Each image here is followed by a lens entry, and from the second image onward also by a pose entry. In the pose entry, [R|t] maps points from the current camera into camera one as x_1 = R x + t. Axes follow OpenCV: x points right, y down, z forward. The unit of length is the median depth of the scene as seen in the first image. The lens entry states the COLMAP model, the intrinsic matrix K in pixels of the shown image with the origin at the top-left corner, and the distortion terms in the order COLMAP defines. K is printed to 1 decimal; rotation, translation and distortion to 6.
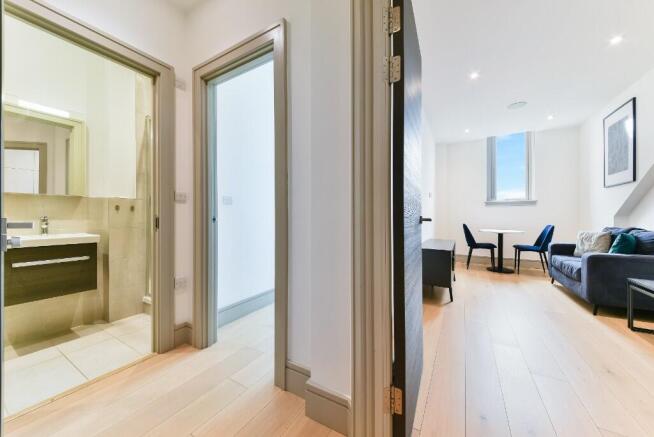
lens RADIAL K [[257.5, 0, 324.8], [0, 257.5, 216.6], [0, 0, 1]] dist [0.014895, -0.000098]
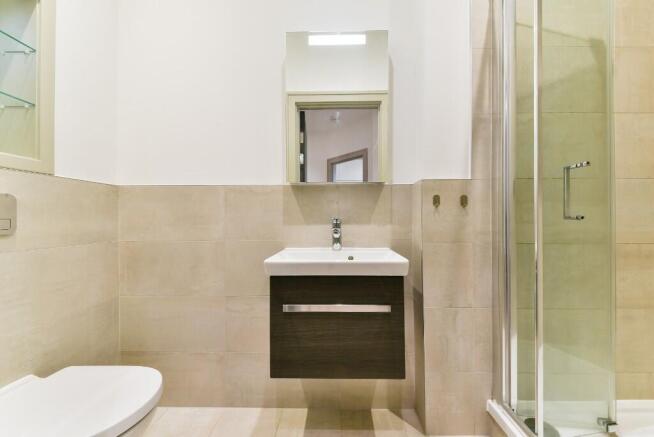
lens RADIAL K [[257.5, 0, 324.8], [0, 257.5, 216.6], [0, 0, 1]] dist [0.014895, -0.000098]
pose [[0.516878, -0.005905, -0.856039, -0.495004], [0.004687, 0.999981, -0.004068, -0.002735], [0.856046, -0.001910, 0.516896, 0.574735]]
